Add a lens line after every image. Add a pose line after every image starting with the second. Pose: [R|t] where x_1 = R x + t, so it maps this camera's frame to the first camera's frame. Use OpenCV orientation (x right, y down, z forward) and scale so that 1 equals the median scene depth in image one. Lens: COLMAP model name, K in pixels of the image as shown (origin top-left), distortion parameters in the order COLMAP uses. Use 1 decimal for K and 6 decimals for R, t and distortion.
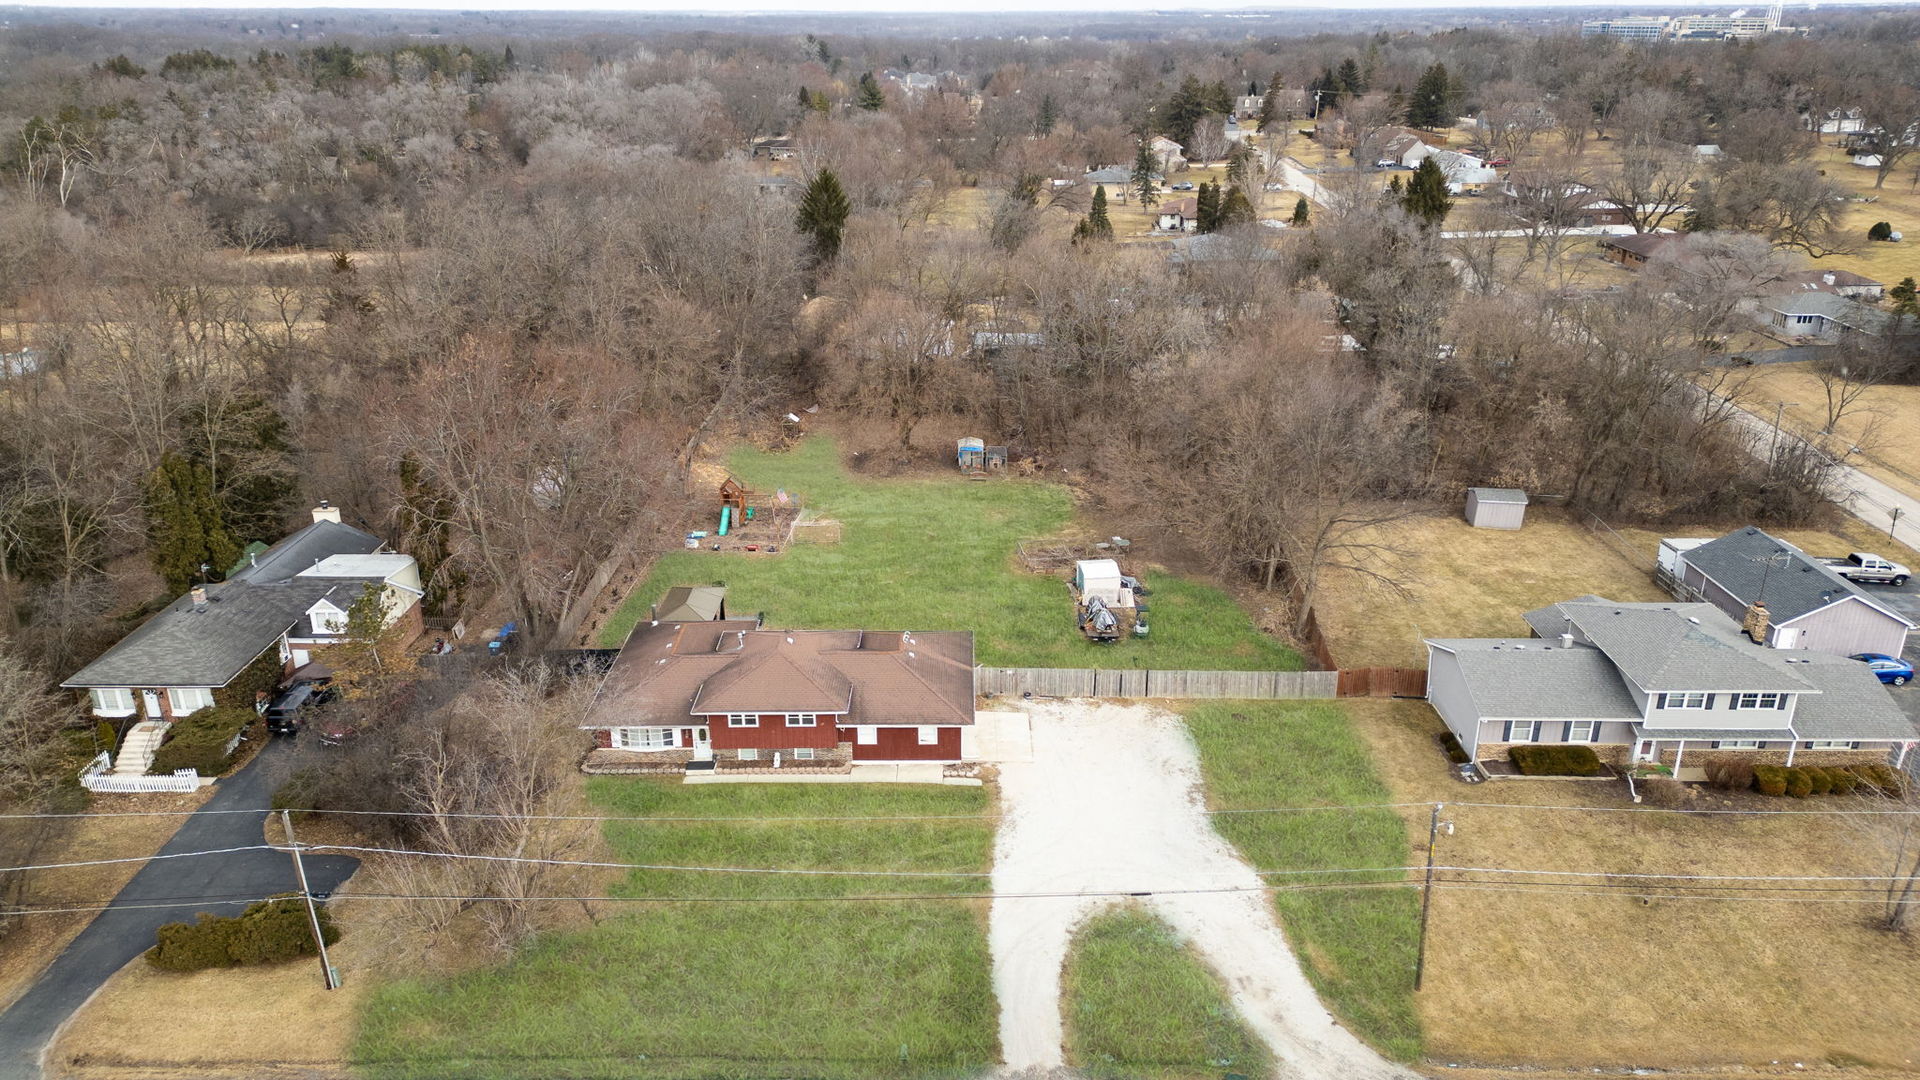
lens RADIAL K [[1380.2, 0, 960.0], [0, 1380.2, 540.0], [0, 0, 1]] dist [0.006376, -0.001505]
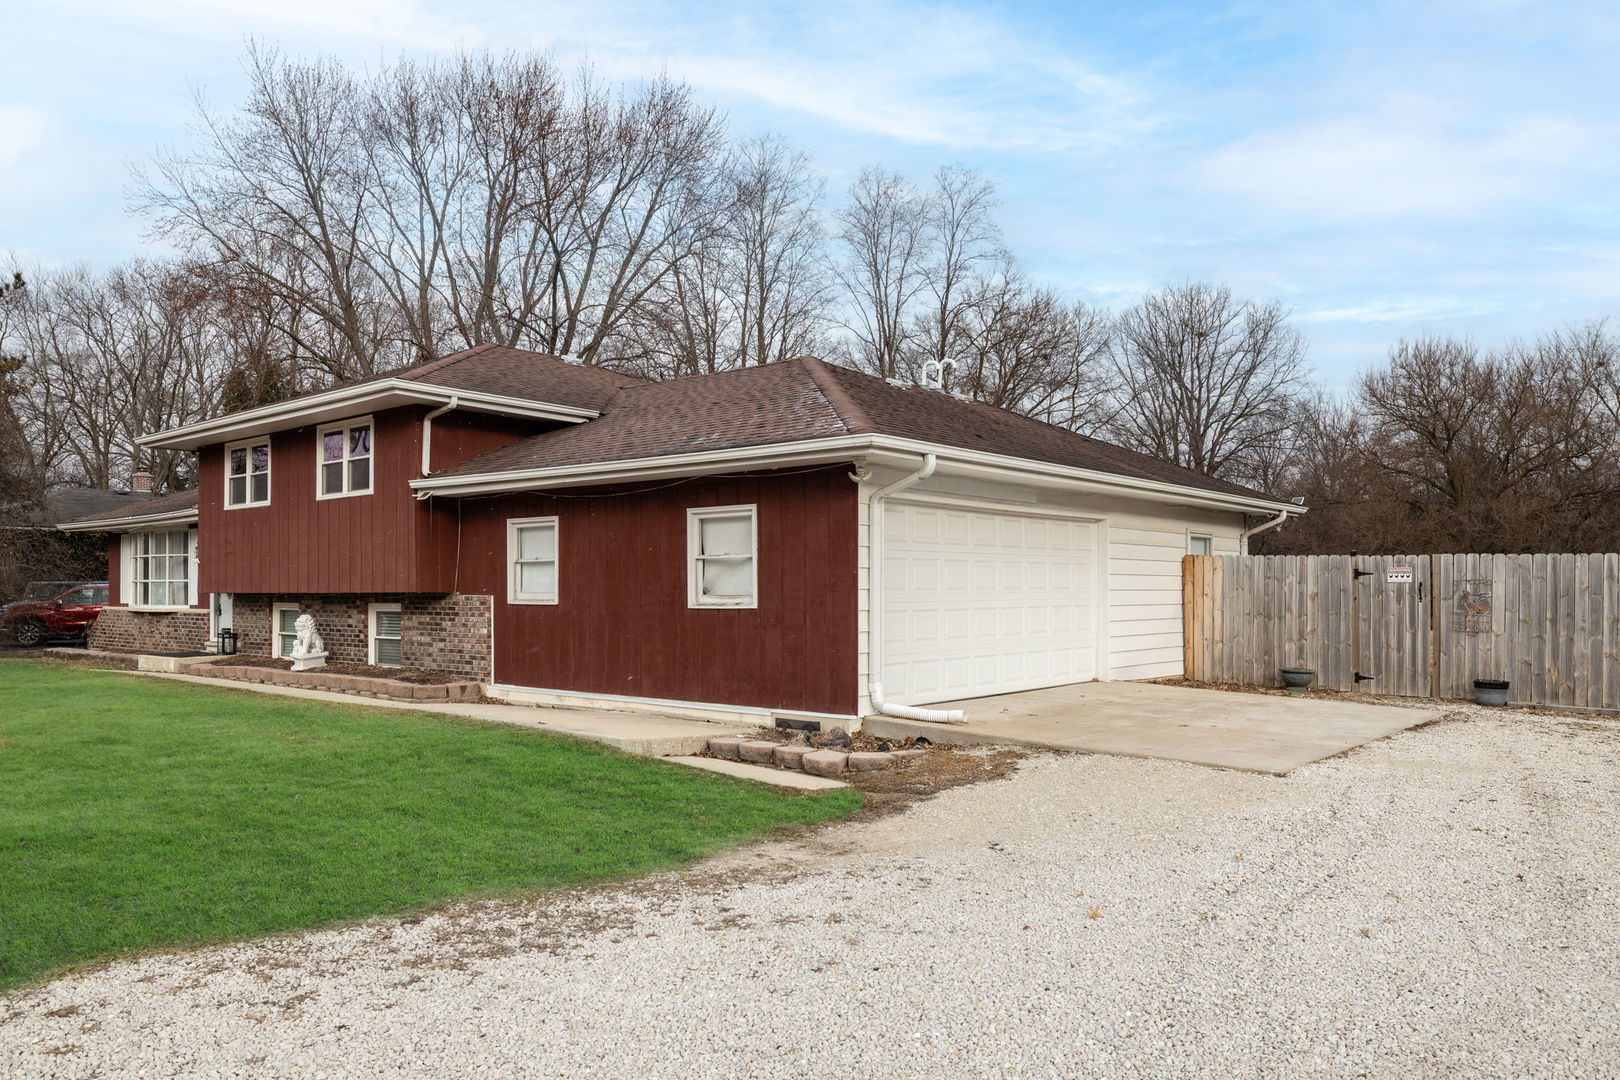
lens RADIAL K [[1146.3, 0, 809.5], [0, 1146.3, 641.6], [0, 0, 1]] dist [0.007510, 0.003152]
pose [[0.755587, 0.012935, -0.654921, 0.084236], [-0.247518, 0.931319, -0.267170, 0.176555], [0.606485, 0.363974, 0.706894, 0.816773]]
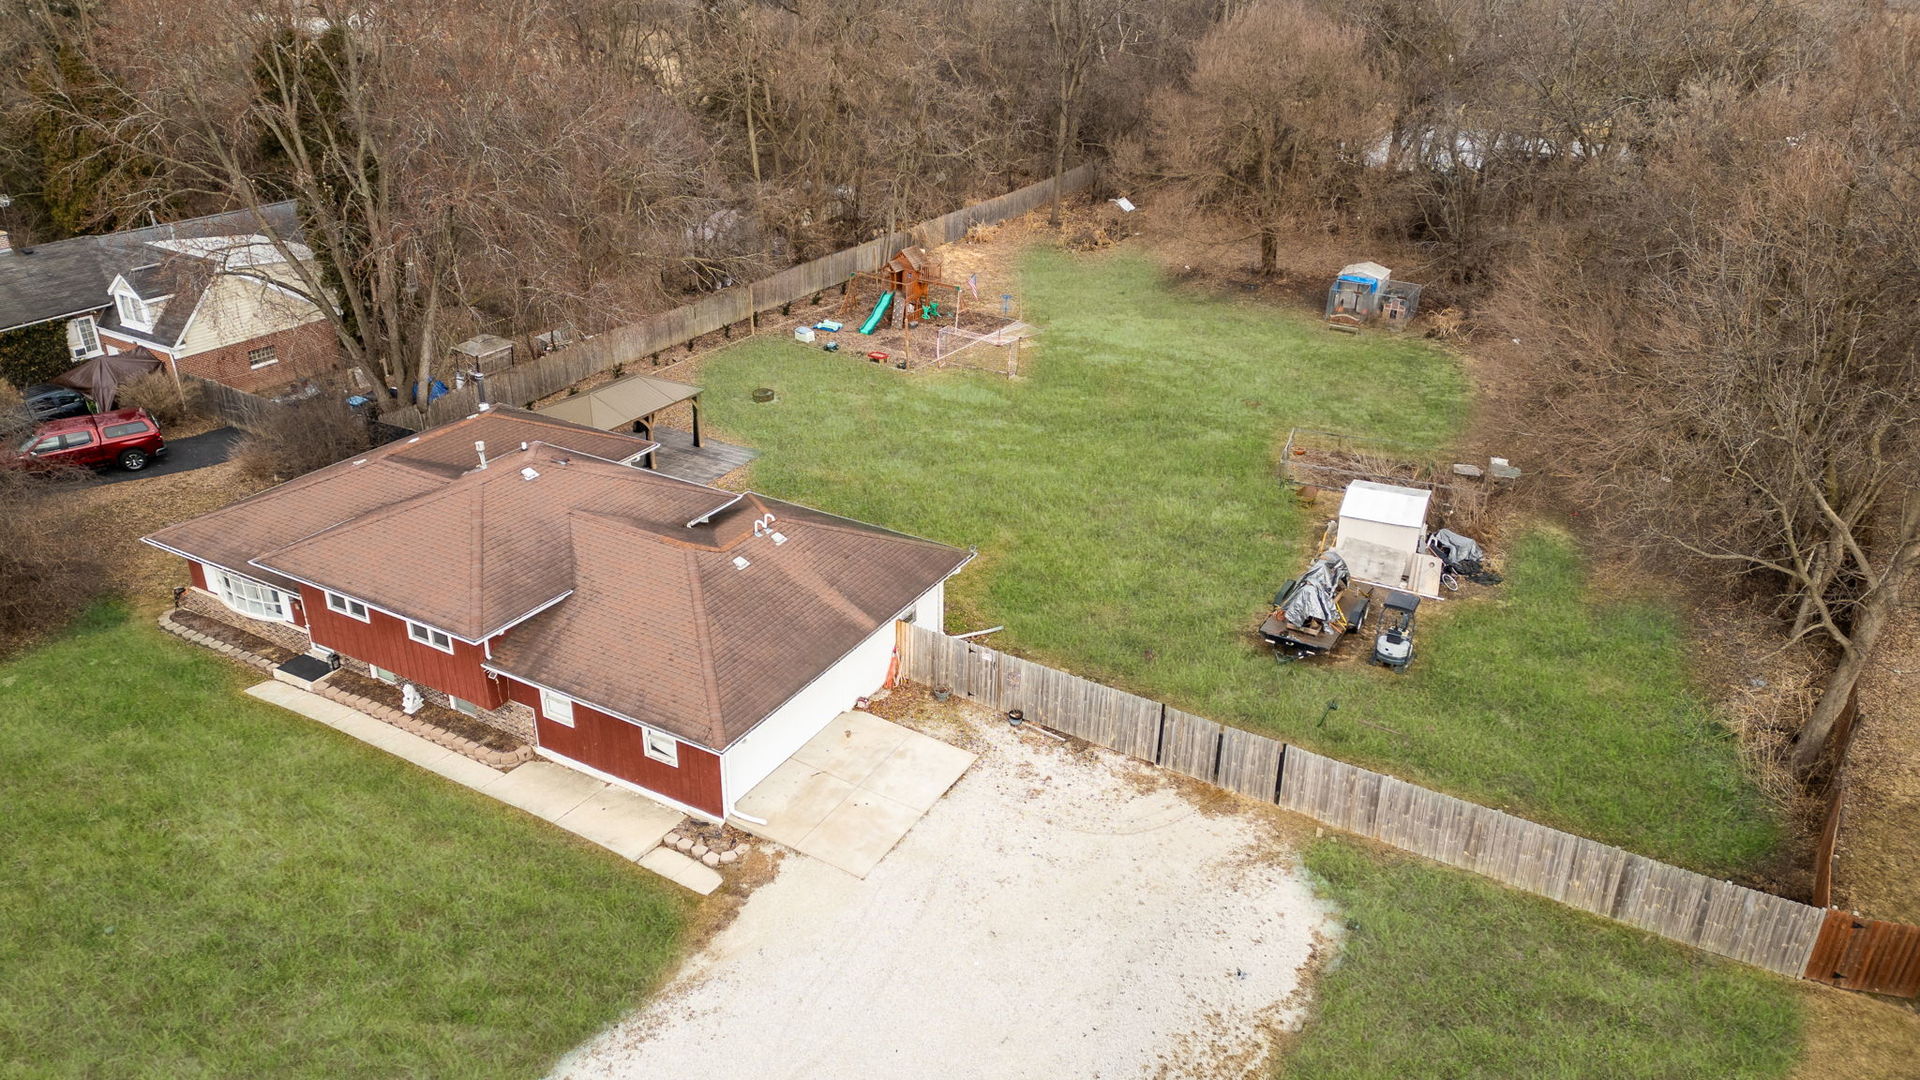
lens RADIAL K [[1380.2, 0, 960.0], [0, 1380.2, 540.0], [0, 0, 1]] dist [0.006376, -0.001505]
pose [[0.862233, 0.227229, -0.452682, 0.223017], [-0.194840, 0.973751, 0.117671, 0.007445], [0.467537, -0.013259, 0.883874, 0.597203]]
